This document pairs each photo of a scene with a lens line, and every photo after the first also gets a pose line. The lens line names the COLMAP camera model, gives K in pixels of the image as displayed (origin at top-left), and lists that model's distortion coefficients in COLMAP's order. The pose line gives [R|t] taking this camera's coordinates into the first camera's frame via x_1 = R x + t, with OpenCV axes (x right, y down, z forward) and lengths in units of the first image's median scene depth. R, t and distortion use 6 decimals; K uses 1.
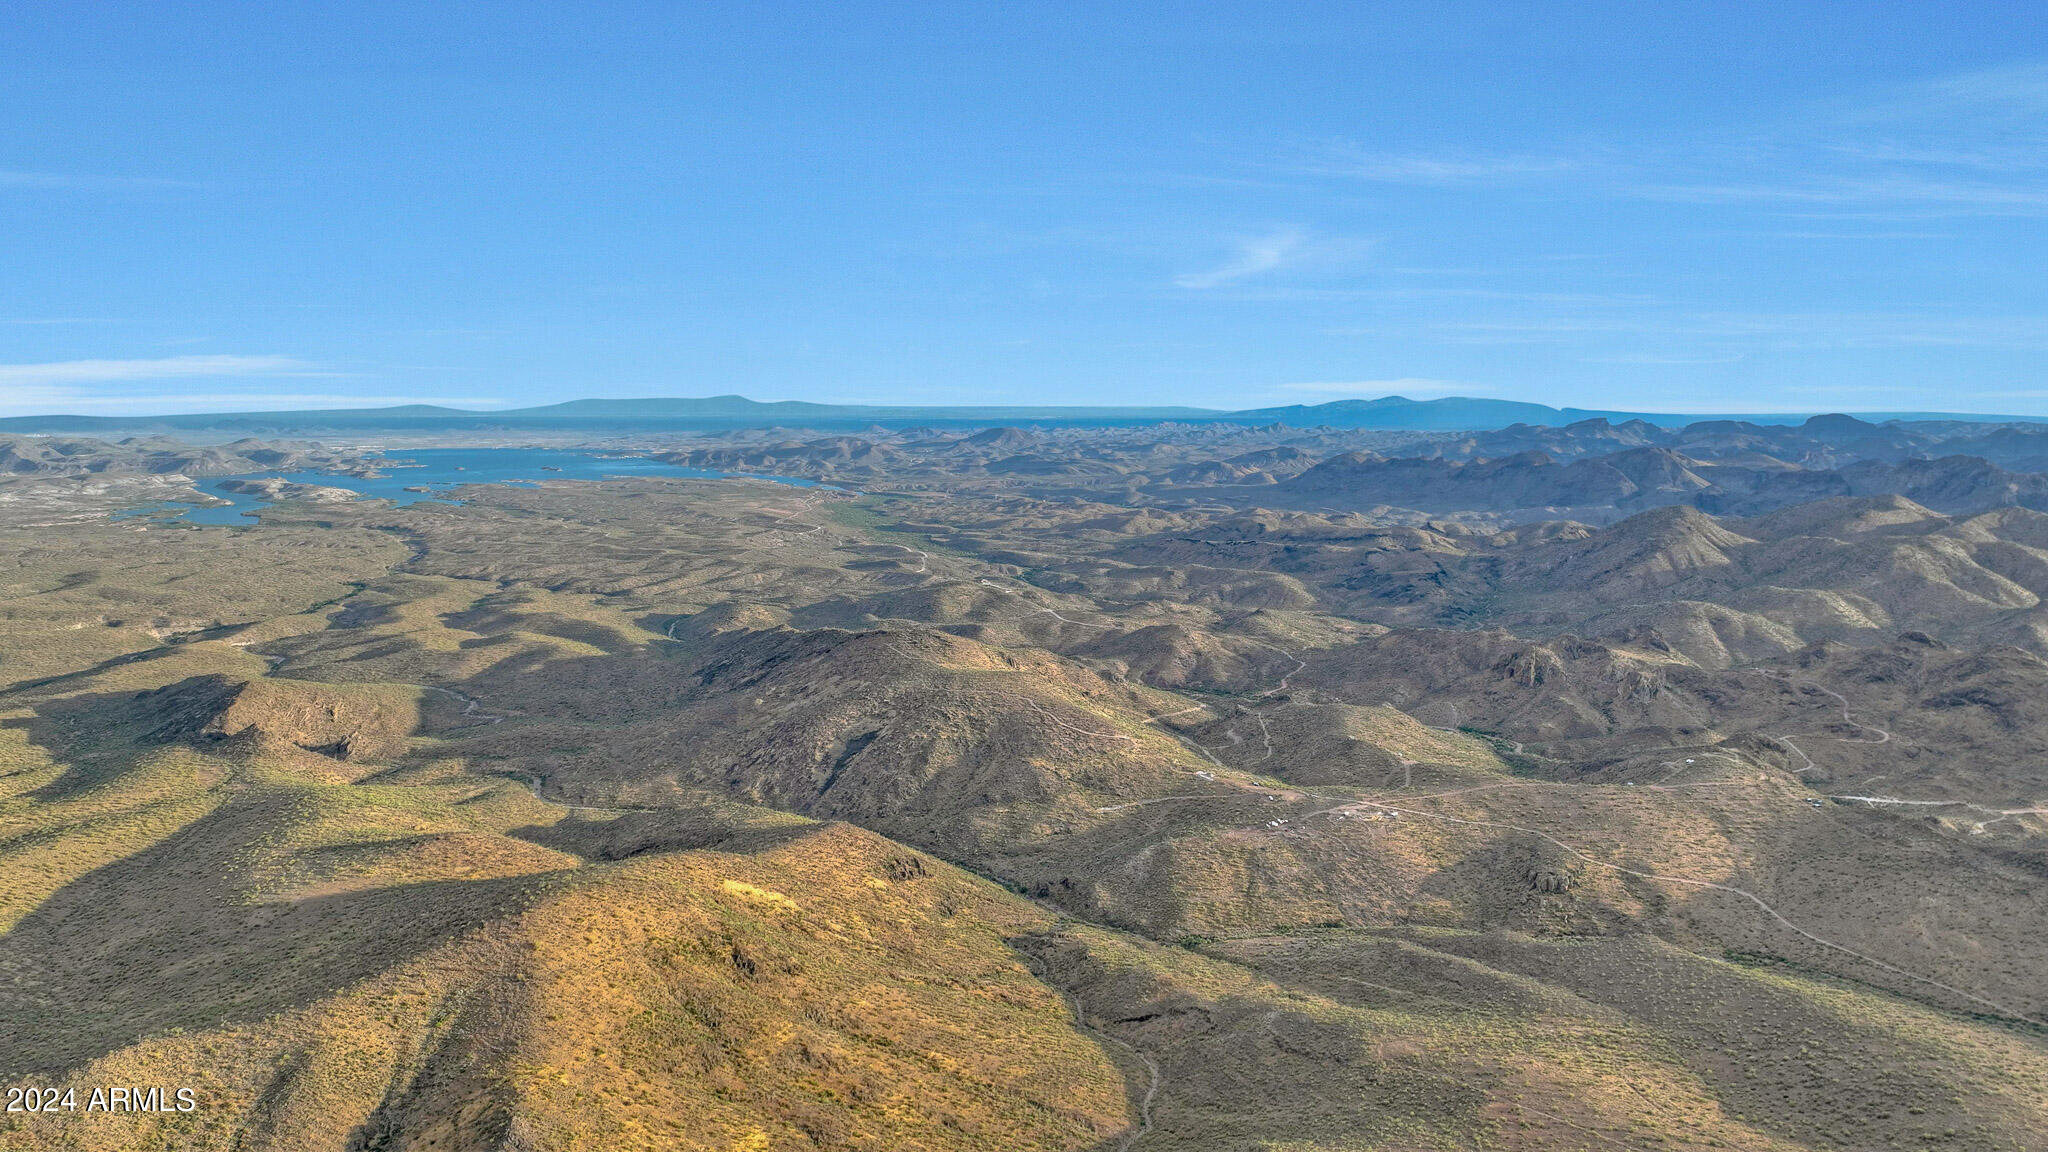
lens RADIAL K [[1436.1, 0, 1024.0], [0, 1436.1, 576.0], [0, 0, 1]] dist [0.001249, 0.011633]
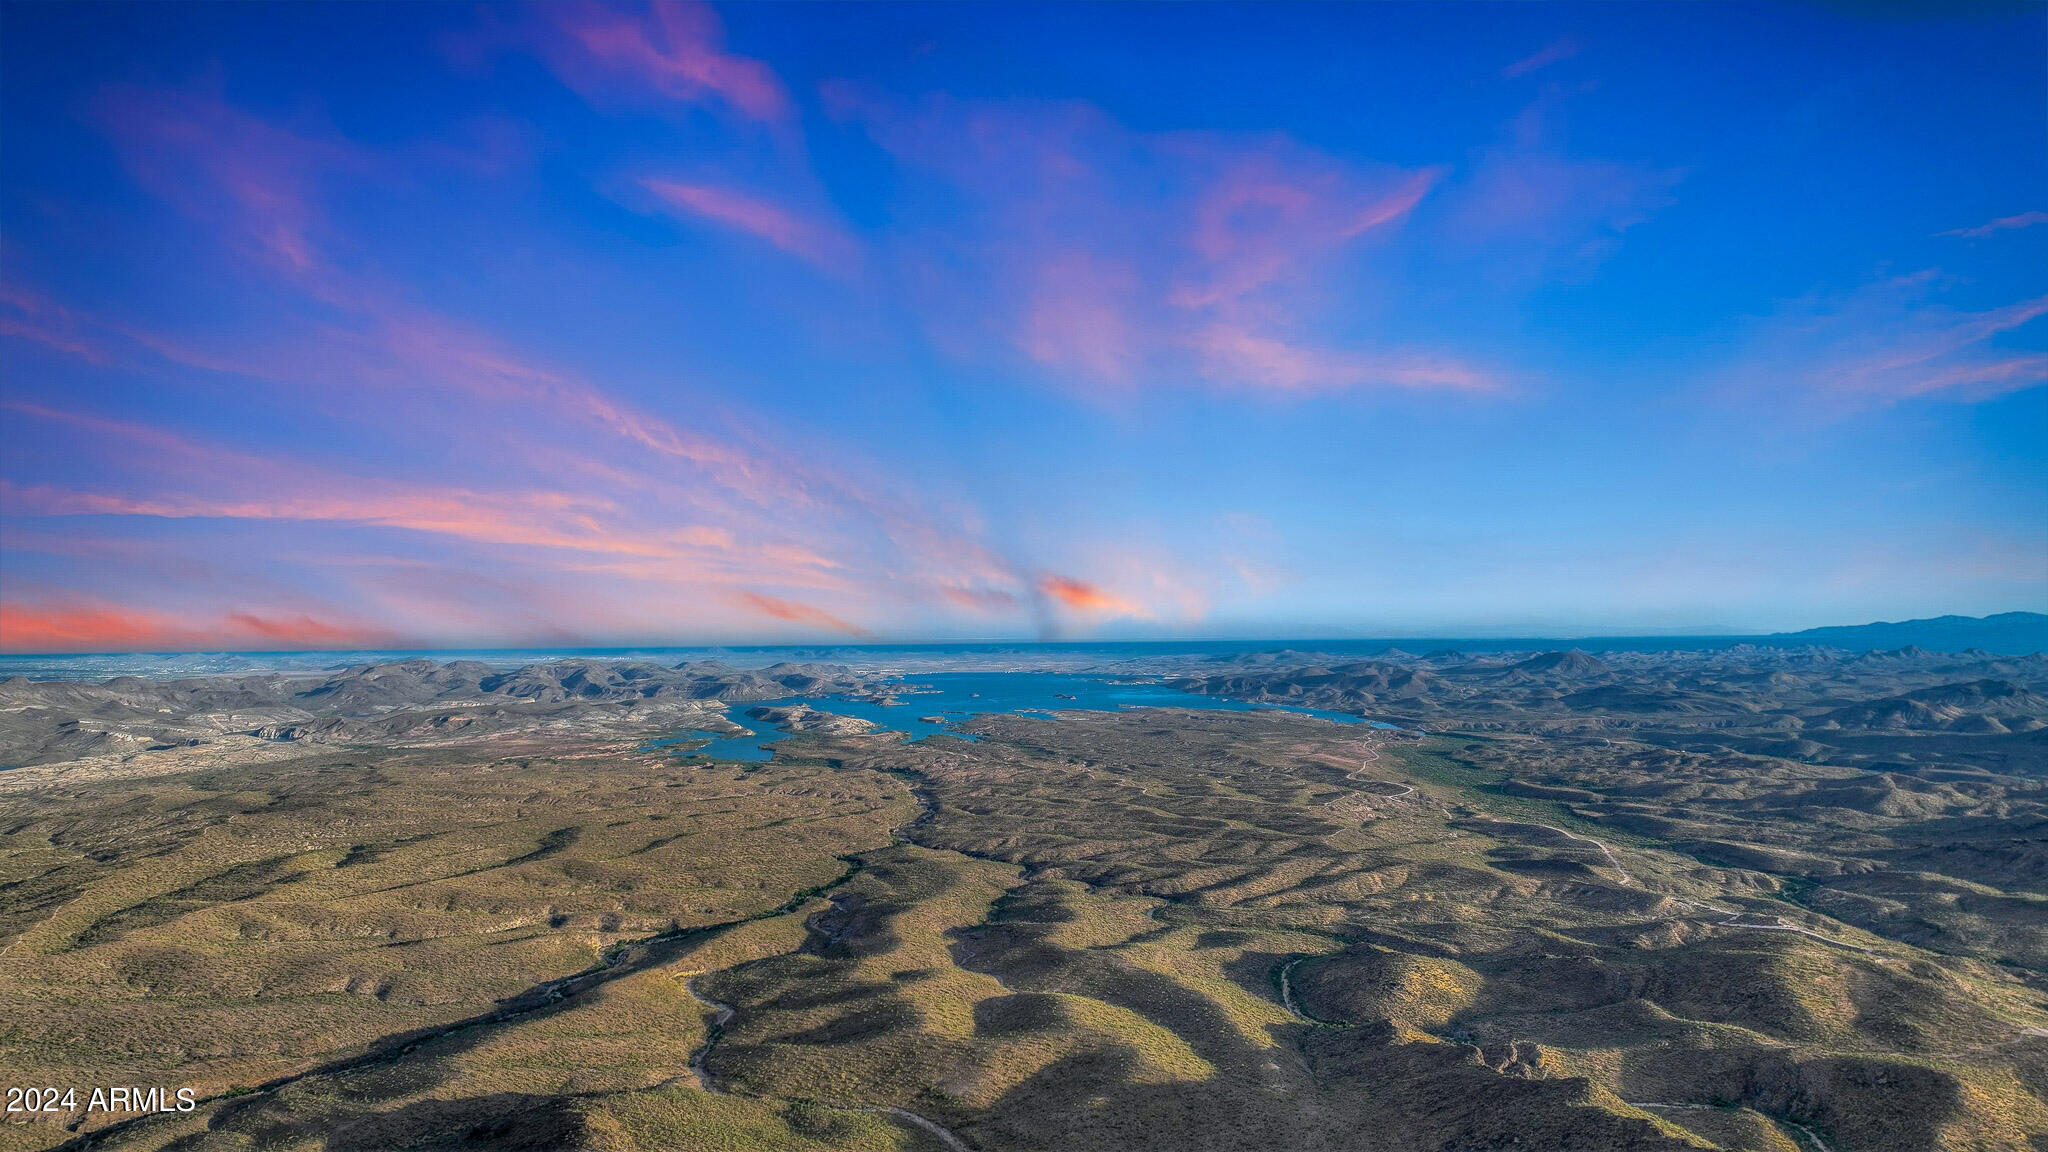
lens RADIAL K [[1440.7, 0, 1029.5], [0, 1440.7, 575.8], [0, 0, 1]] dist [0.002757, 0.004345]
pose [[0.945030, -0.017494, -0.326515, -0.138751], [-0.032568, 0.988567, -0.147226, -0.044538], [0.325357, 0.149767, 0.933656, 0.335835]]
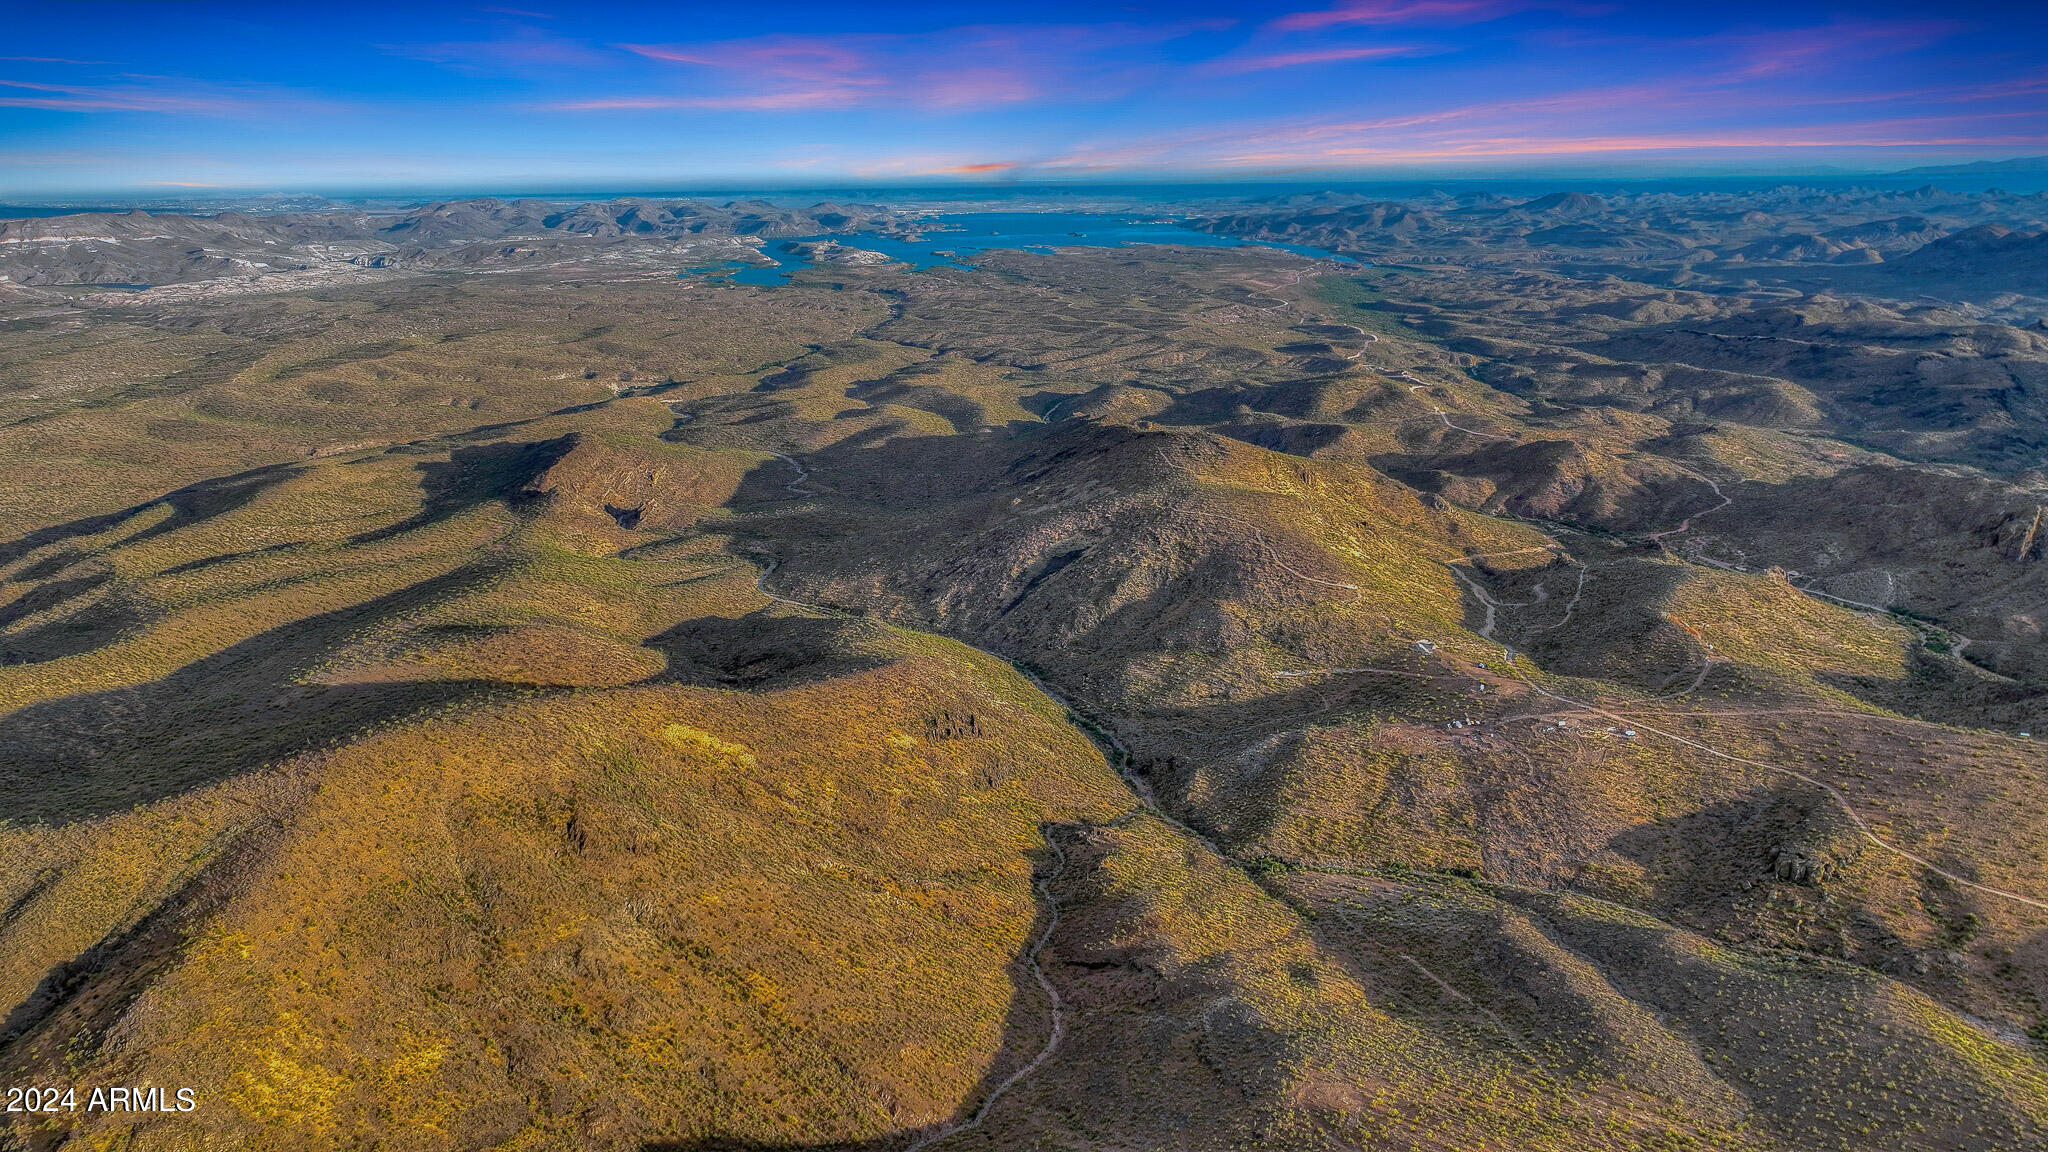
lens RADIAL K [[1436.1, 0, 1024.0], [0, 1436.1, 576.0], [0, 0, 1]] dist [0.001249, 0.011633]
pose [[0.925737, 0.098203, -0.365195, 0.099163], [-0.039337, 0.985462, 0.165282, -0.011166], [0.376117, -0.138642, 0.916141, 0.088962]]
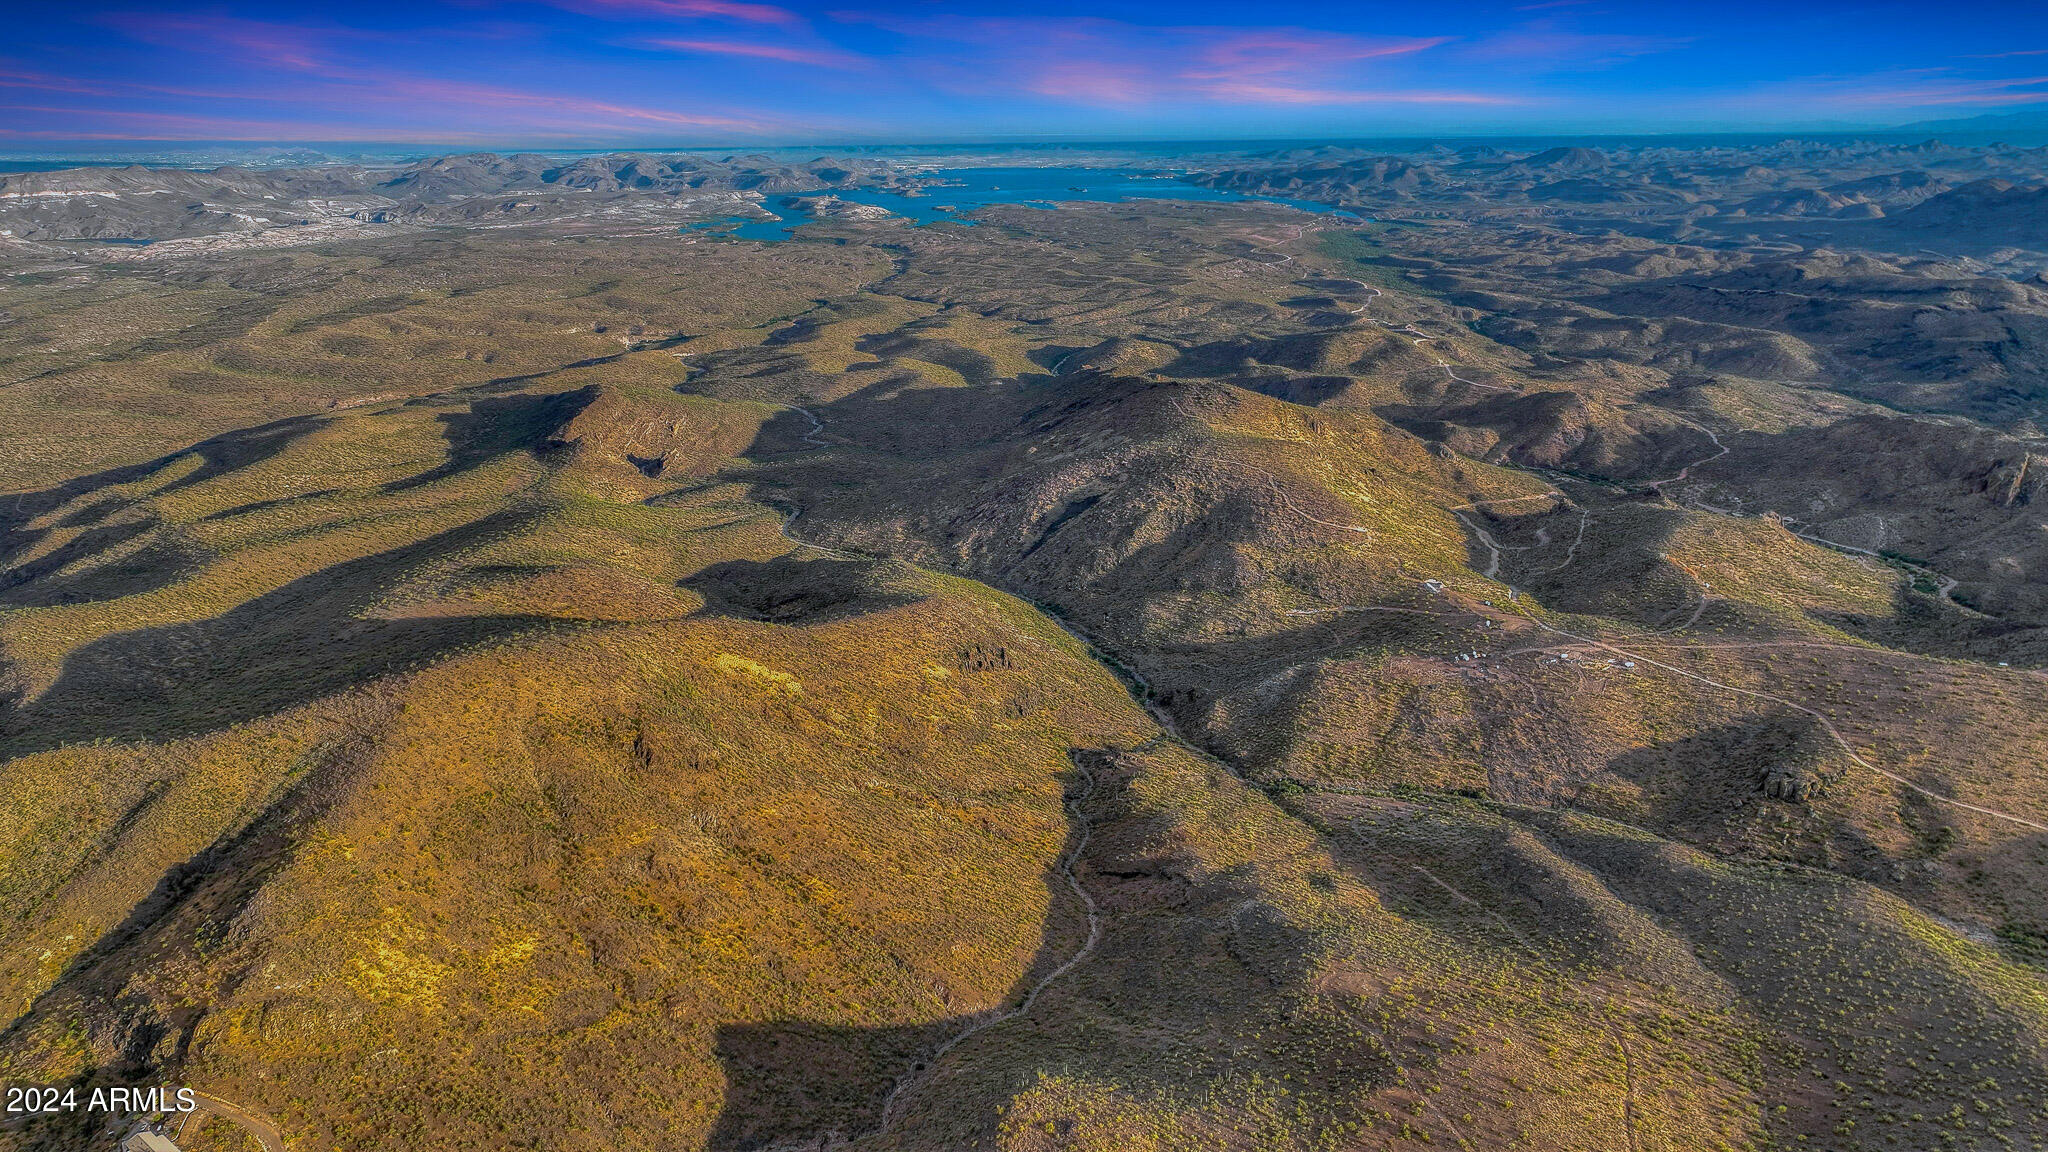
lens RADIAL K [[1436.1, 0, 1024.0], [0, 1436.1, 576.0], [0, 0, 1]] dist [0.001249, 0.011633]
pose [[0.926340, 0.108424, -0.360747, 0.098546], [-0.039171, 0.980215, 0.194022, -0.009118], [0.374646, -0.165599, 0.912259, 0.071570]]
